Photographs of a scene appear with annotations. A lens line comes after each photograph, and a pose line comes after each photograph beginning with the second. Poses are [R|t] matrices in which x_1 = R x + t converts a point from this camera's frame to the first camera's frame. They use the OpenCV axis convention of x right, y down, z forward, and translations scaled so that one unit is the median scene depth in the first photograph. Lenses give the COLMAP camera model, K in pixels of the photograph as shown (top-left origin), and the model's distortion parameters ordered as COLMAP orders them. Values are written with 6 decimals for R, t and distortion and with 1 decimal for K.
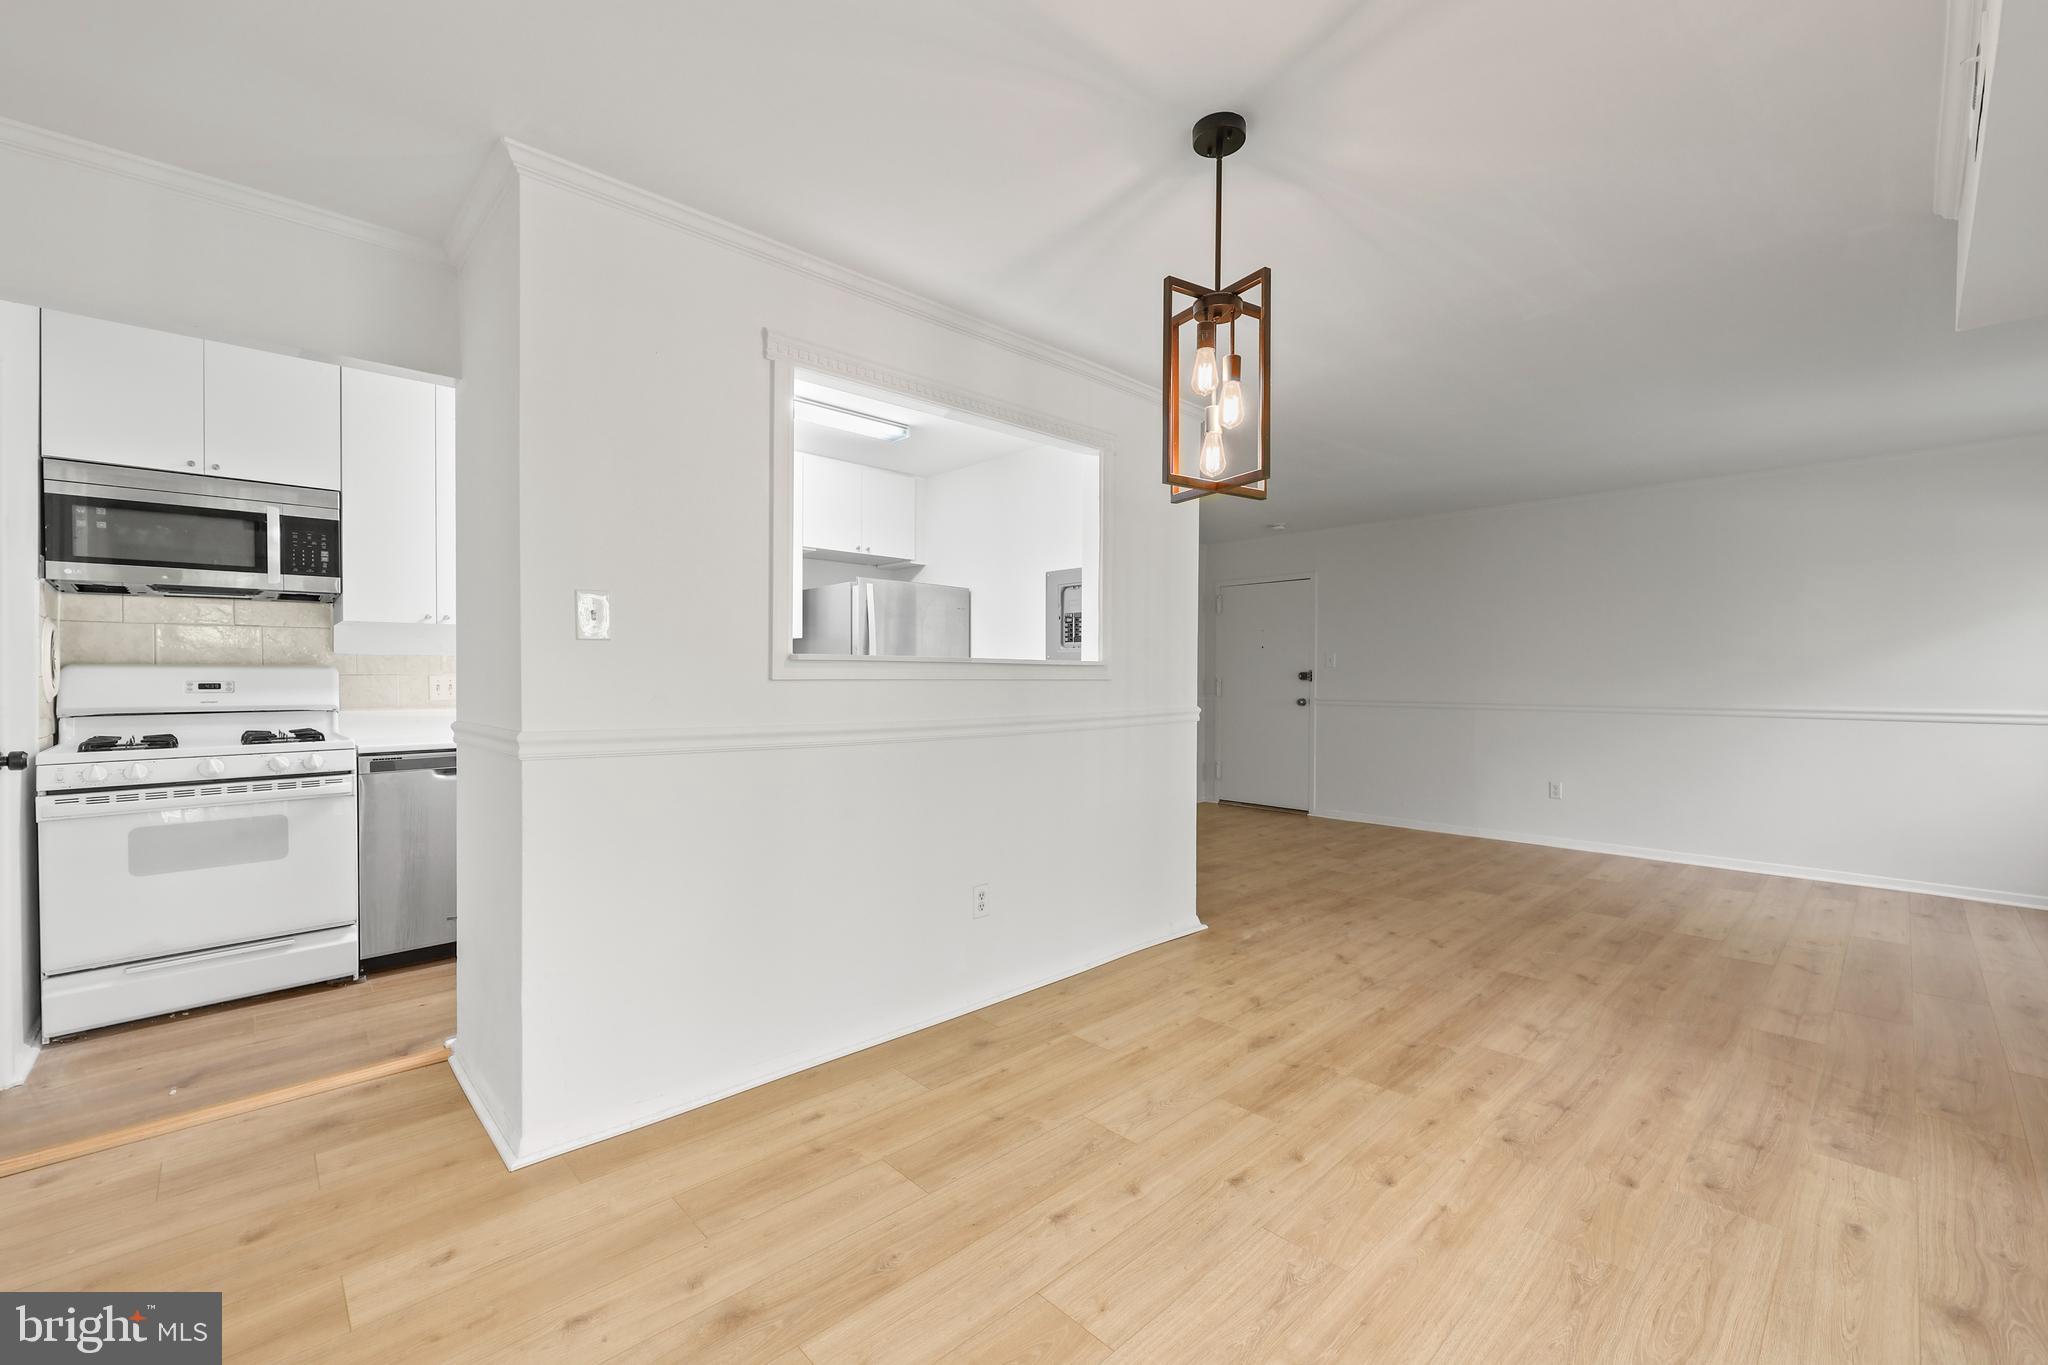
lens RADIAL K [[840.0, 0, 1039.6], [0, 840.0, 684.8], [0, 0, 1]] dist [0.002180, 0.000123]
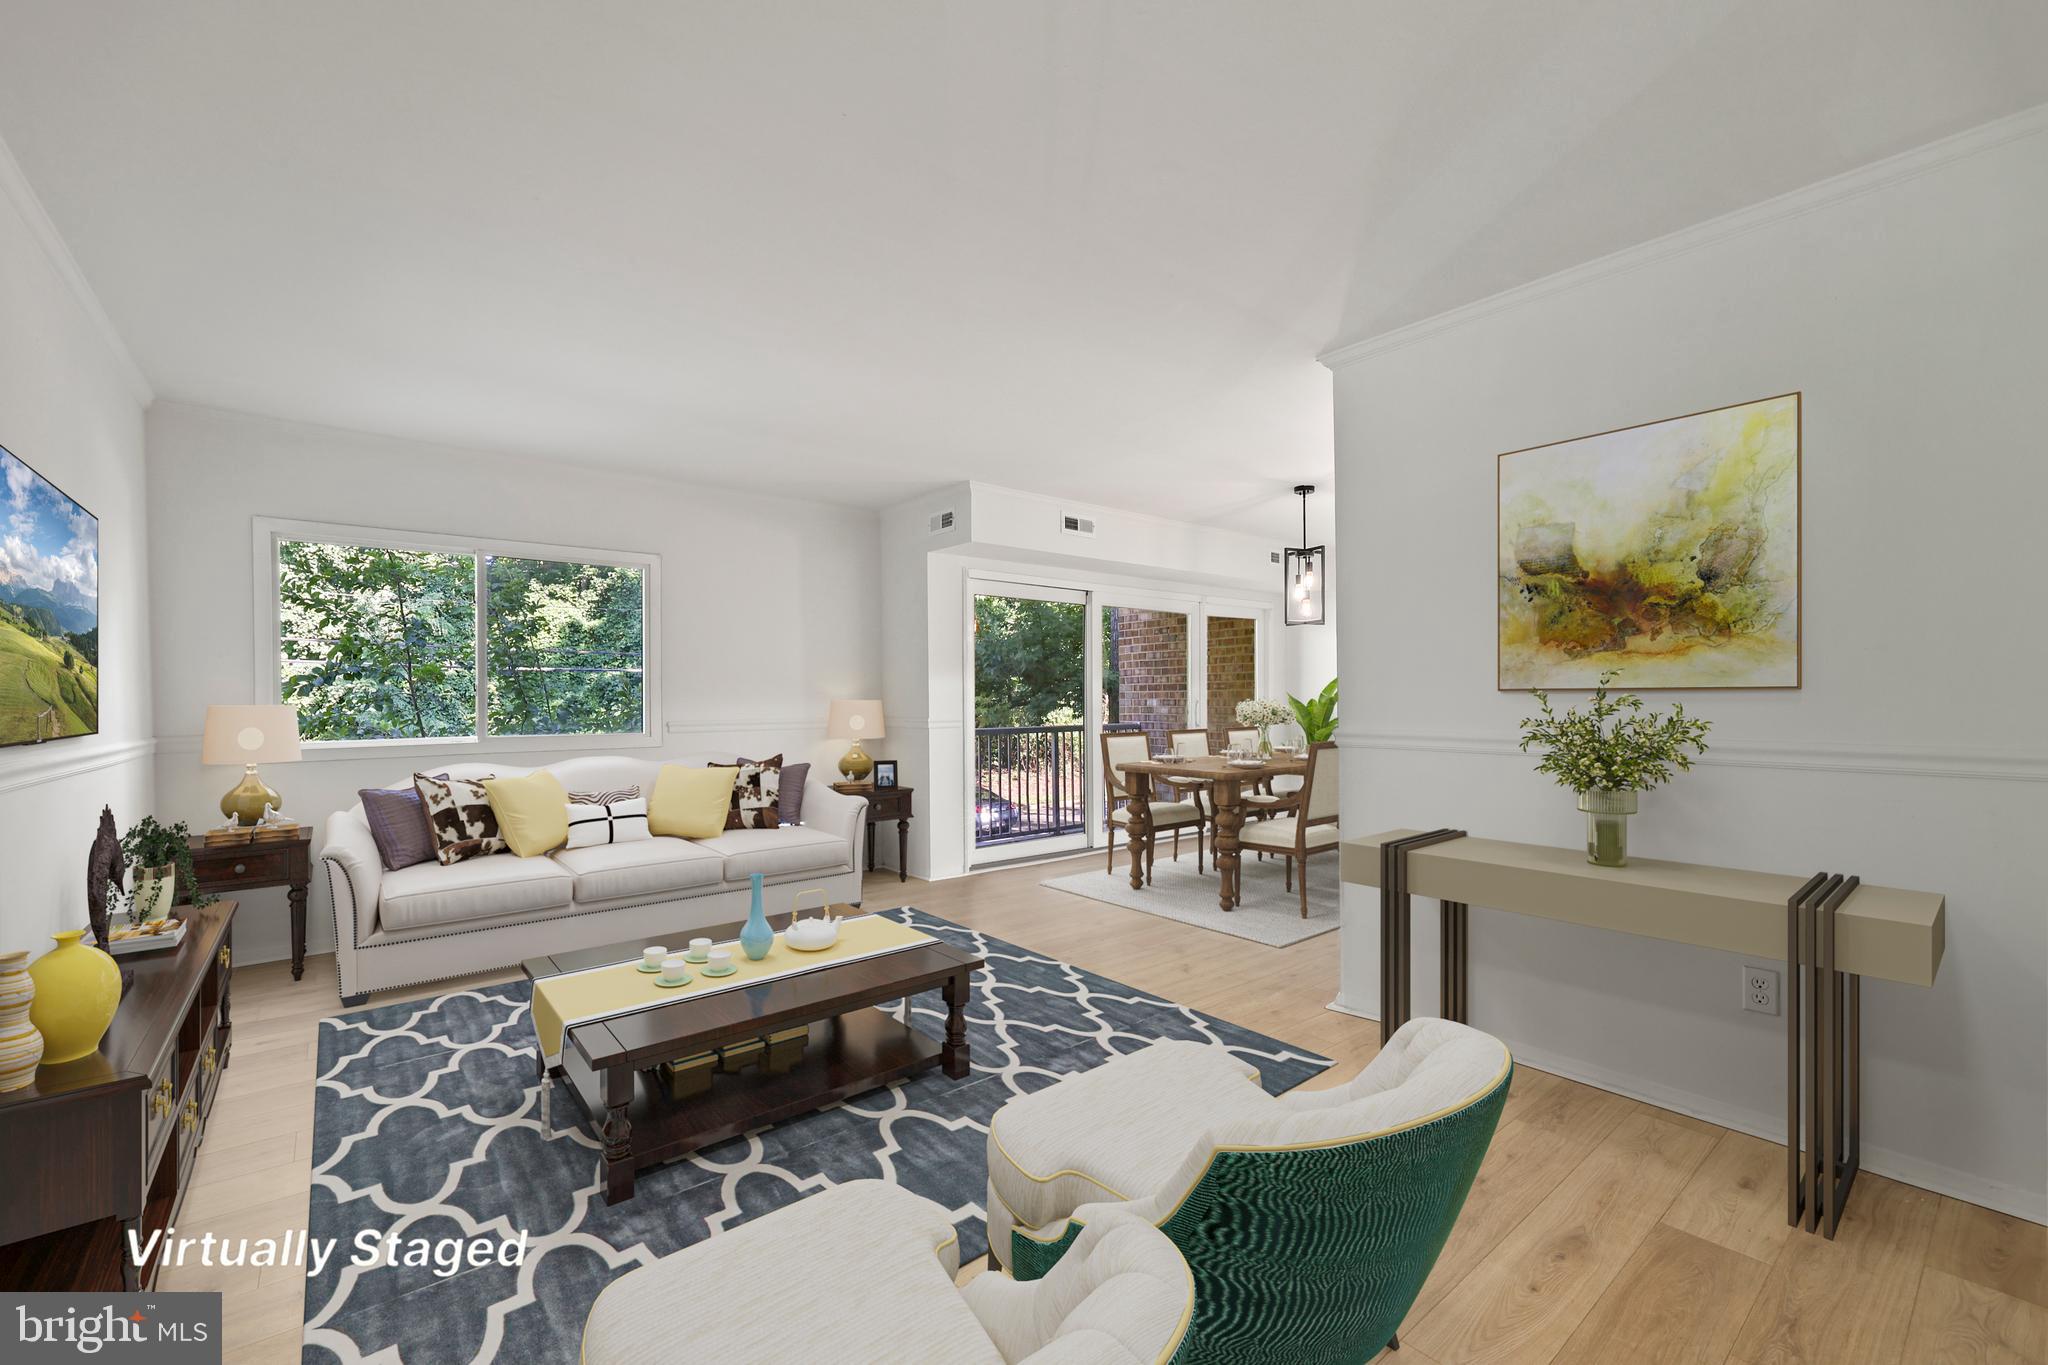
lens RADIAL K [[874.1, 0, 1024.0], [0, 874.1, 682.5], [0, 0, 1]] dist [0.000557, 0.000028]
pose [[-0.995633, 0.003136, 0.093302, 0.602440], [0.002471, 0.999971, -0.007235, -0.021540], [-0.093322, -0.006973, -0.995612, 2.749157]]
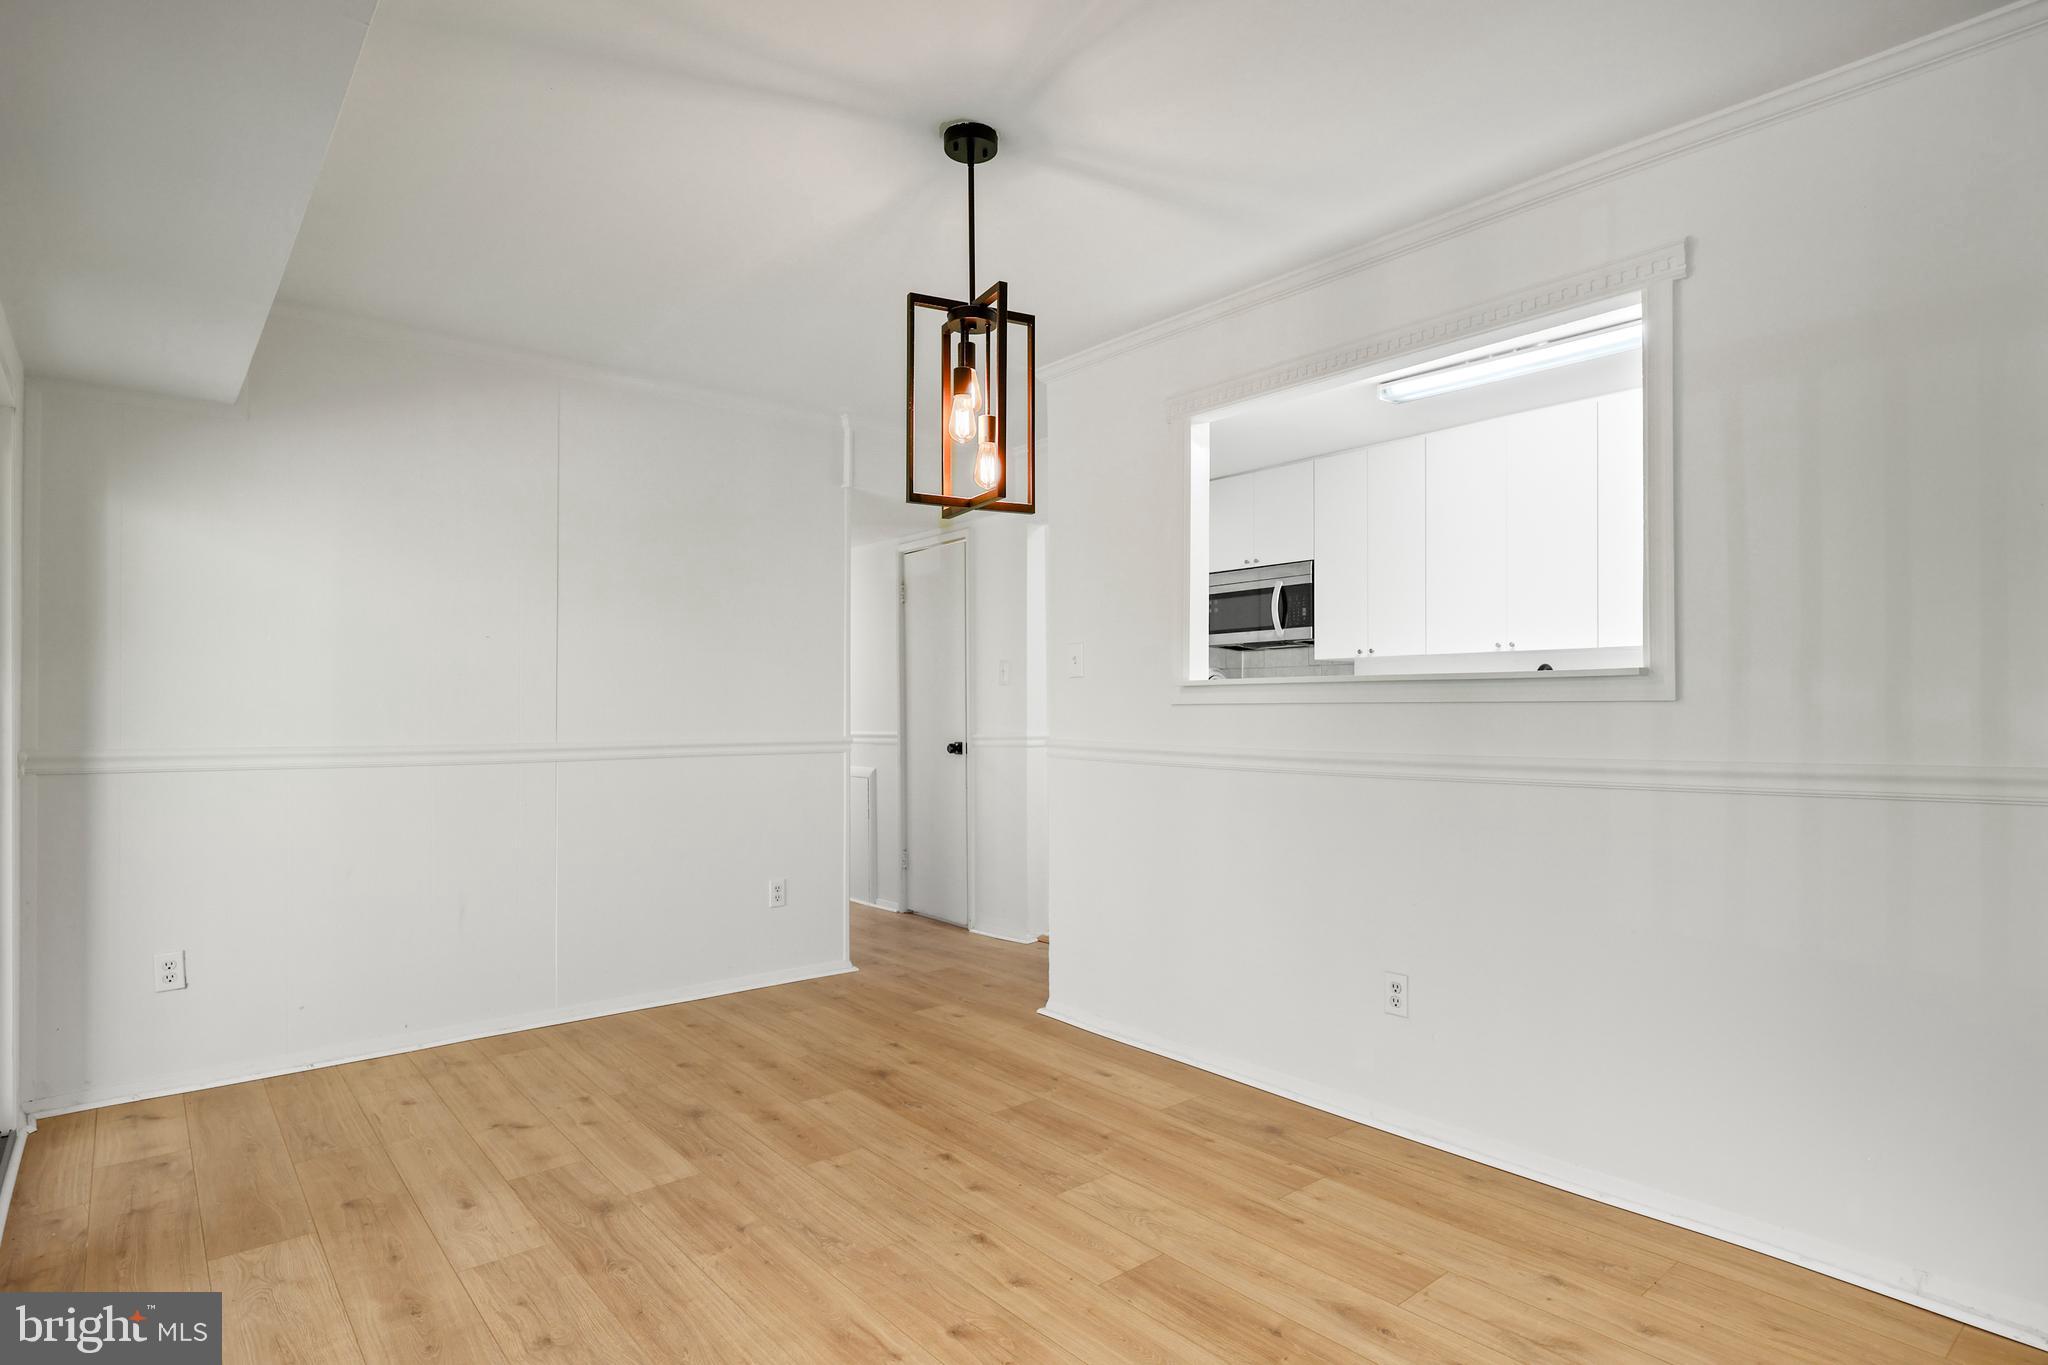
lens RADIAL K [[1068.3, 0, 1023.7], [0, 1068.3, 703.8], [0, 0, 1]] dist [-0.003172, -0.000446]
pose [[-0.068802, -0.003891, -0.997623, 1.043716], [-0.002816, 0.999989, -0.003706, -0.000788], [0.997626, 0.002554, -0.068812, 0.830586]]
